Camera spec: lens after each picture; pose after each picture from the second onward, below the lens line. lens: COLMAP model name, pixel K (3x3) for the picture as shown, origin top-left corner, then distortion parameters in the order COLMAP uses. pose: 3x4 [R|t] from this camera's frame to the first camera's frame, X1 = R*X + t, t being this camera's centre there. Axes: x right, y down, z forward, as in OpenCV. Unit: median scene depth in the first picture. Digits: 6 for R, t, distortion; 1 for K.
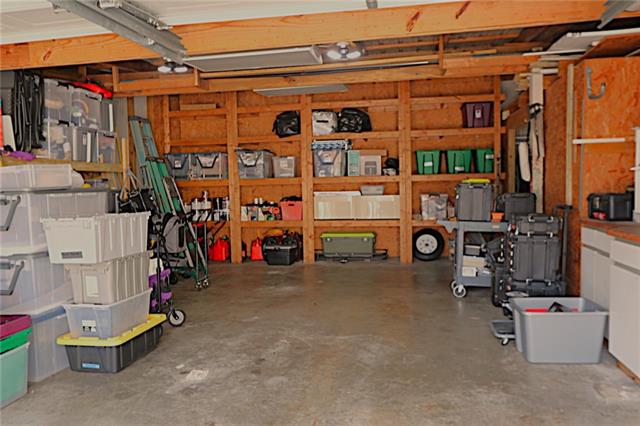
lens RADIAL K [[508.6, 0, 319.3], [0, 508.6, 212.6], [0, 0, 1]] dist [-0.005847, 0.010363]
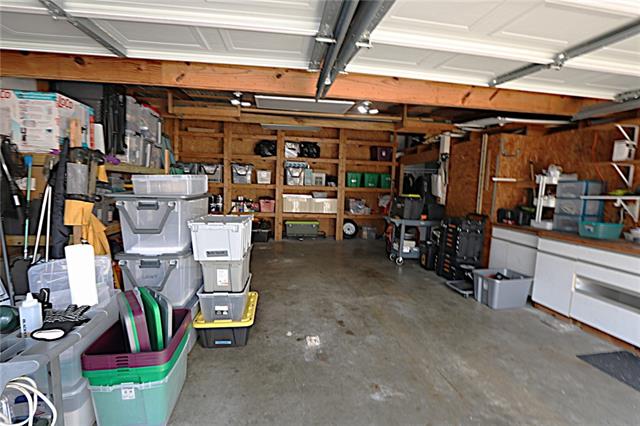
lens RADIAL K [[297.2, 0, 322.8], [0, 297.2, 213.1], [0, 0, 1]] dist [-0.015073, 0.000056]
pose [[0.942360, 0.023100, 0.333804, -0.332411], [-0.035265, 0.998915, 0.030430, -0.026719], [-0.332739, -0.040447, 0.942151, 0.189542]]
